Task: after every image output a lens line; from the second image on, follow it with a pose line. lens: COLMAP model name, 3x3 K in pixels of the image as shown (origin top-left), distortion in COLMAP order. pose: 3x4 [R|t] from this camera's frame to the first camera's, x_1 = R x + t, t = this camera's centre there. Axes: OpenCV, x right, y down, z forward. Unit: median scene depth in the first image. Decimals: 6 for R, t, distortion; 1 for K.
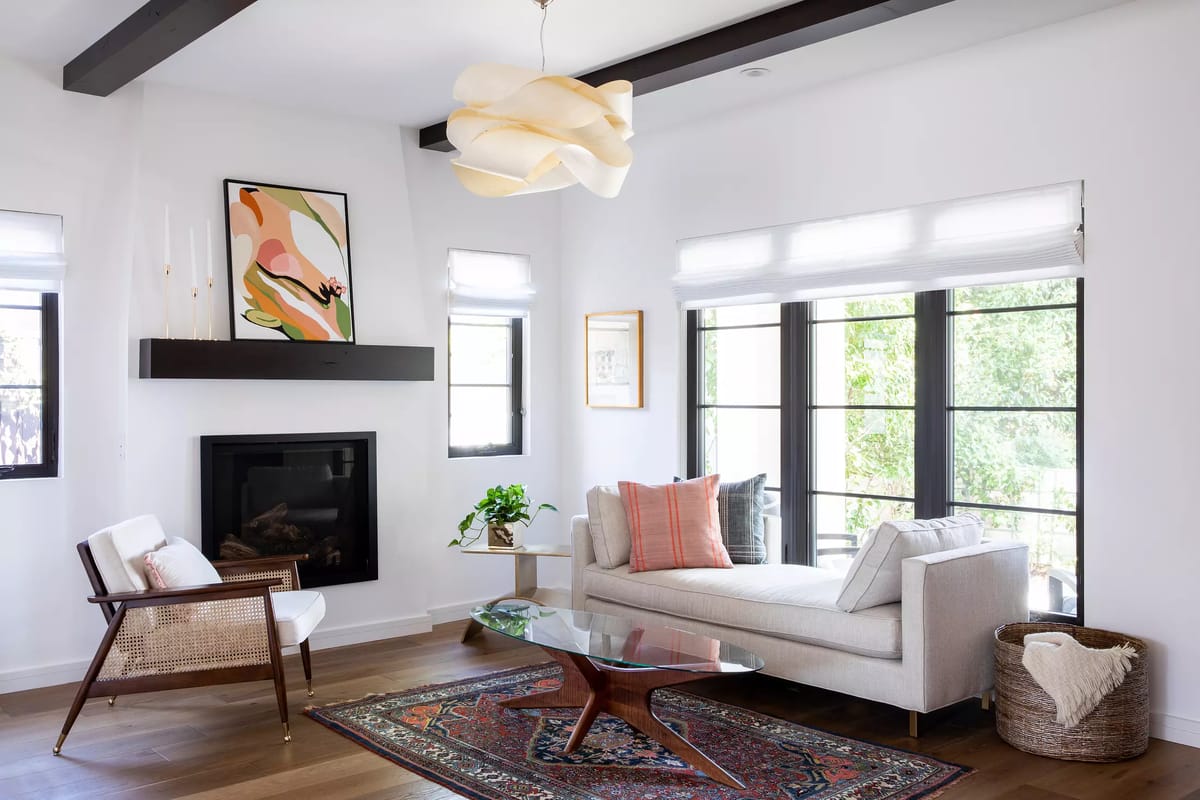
lens RADIAL K [[1130.6, 0, 607.1], [0, 1130.6, 381.1], [0, 0, 1]] dist [-0.002846, 0.000000]
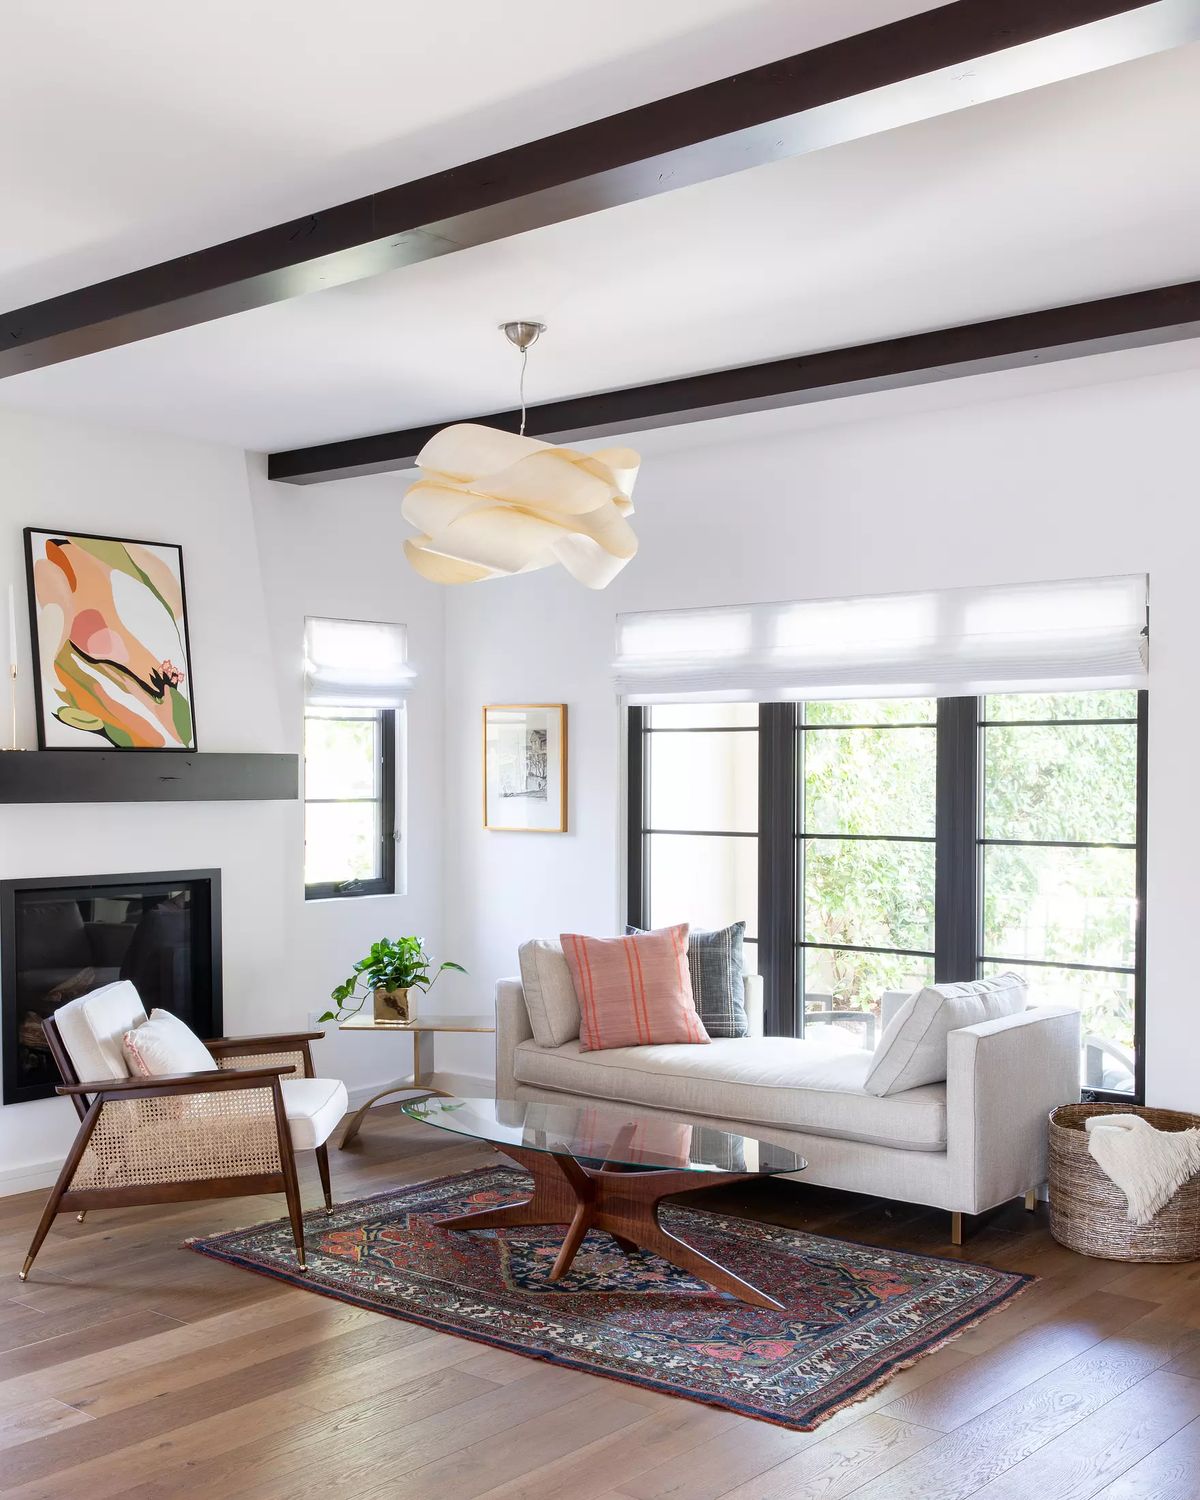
lens RADIAL K [[1695.4, 0, 613.0], [0, 1695.4, 773.4], [0, 0, 1]] dist [0.012249, 0.000000]
pose [[0.987378, 0.002943, 0.158352, -0.137759], [-0.005139, 0.999896, 0.013460, -0.036657], [-0.158296, -0.014104, 0.987291, -0.147092]]
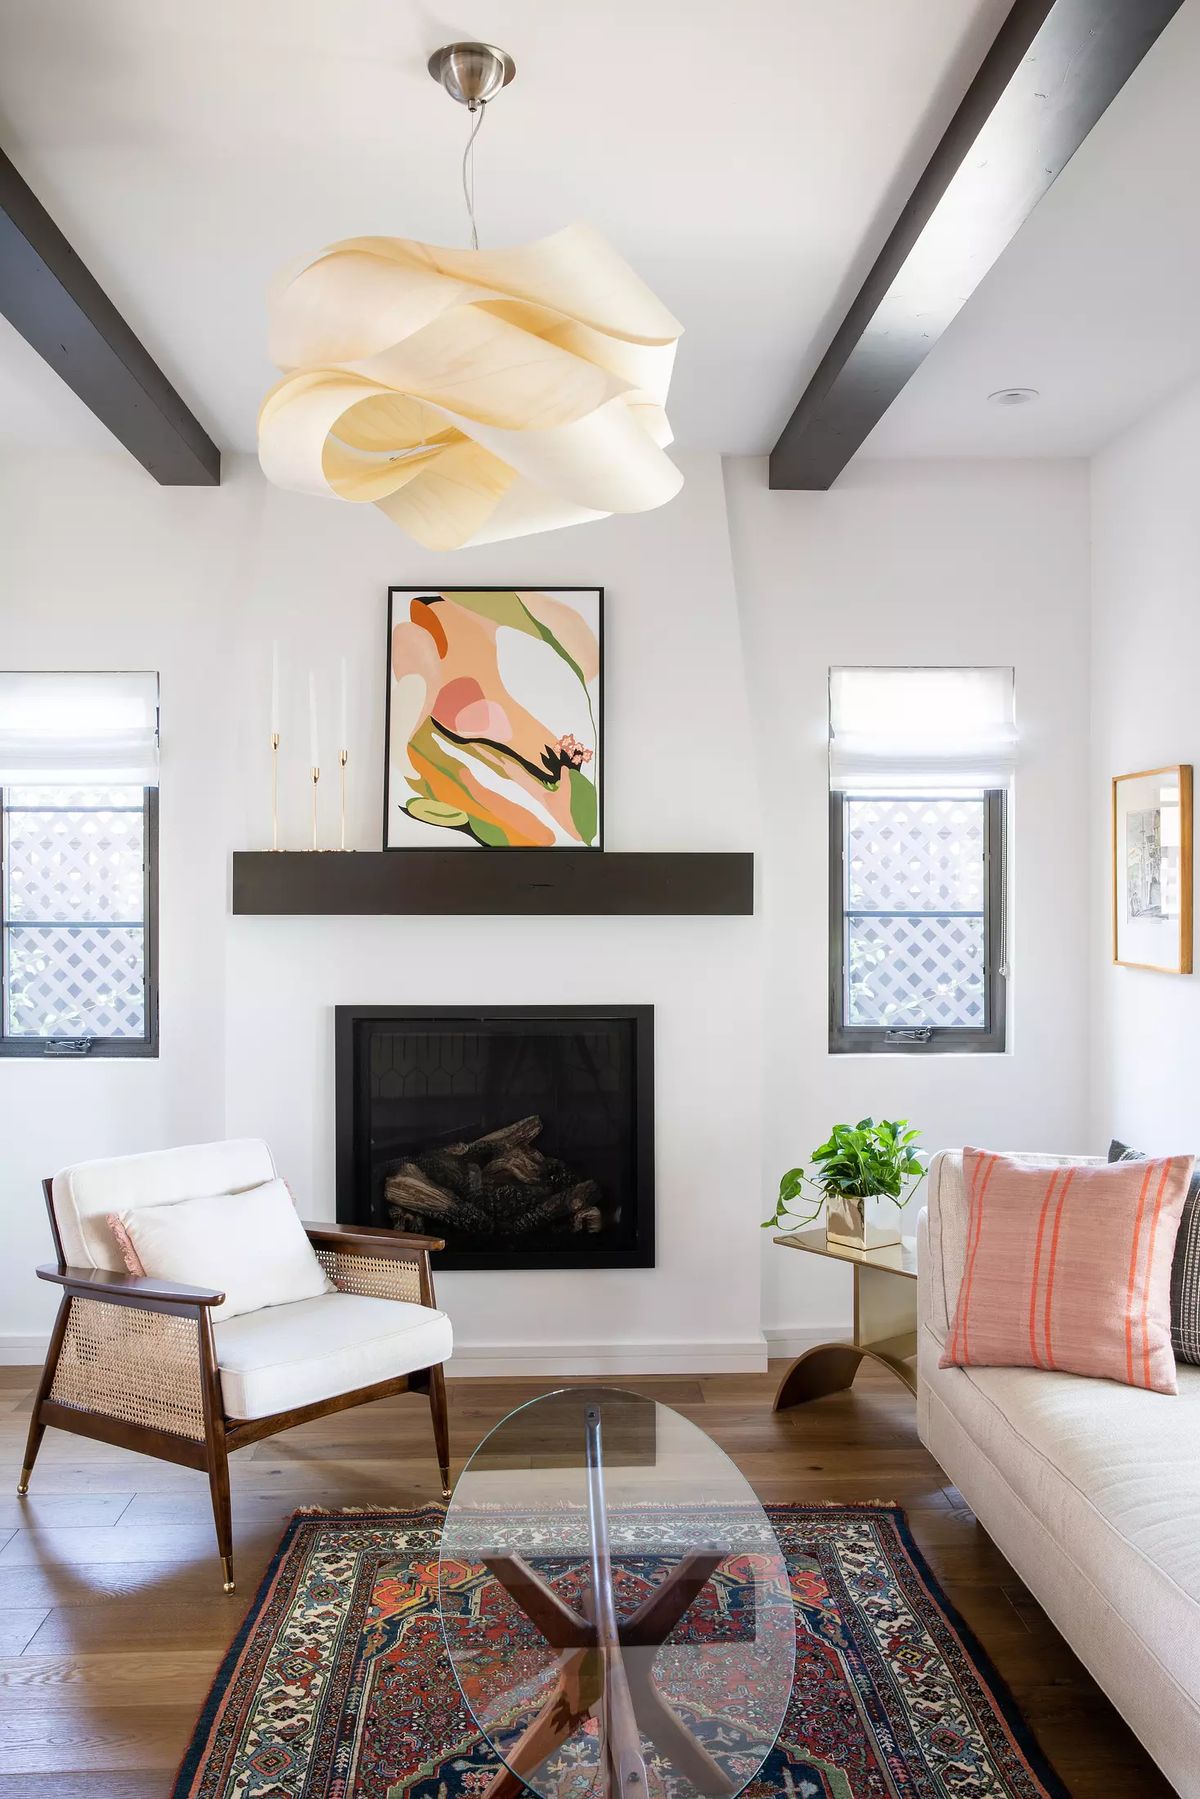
lens RADIAL K [[1522.5, 0, 588.7], [0, 1522.5, 900.5], [0, 0, 1]] dist [-0.032843, 0.066686]
pose [[0.781459, 0.003137, -0.623948, 0.263944], [0.005821, 0.999907, 0.012318, -0.018159], [0.623929, -0.013258, 0.781368, 0.422077]]
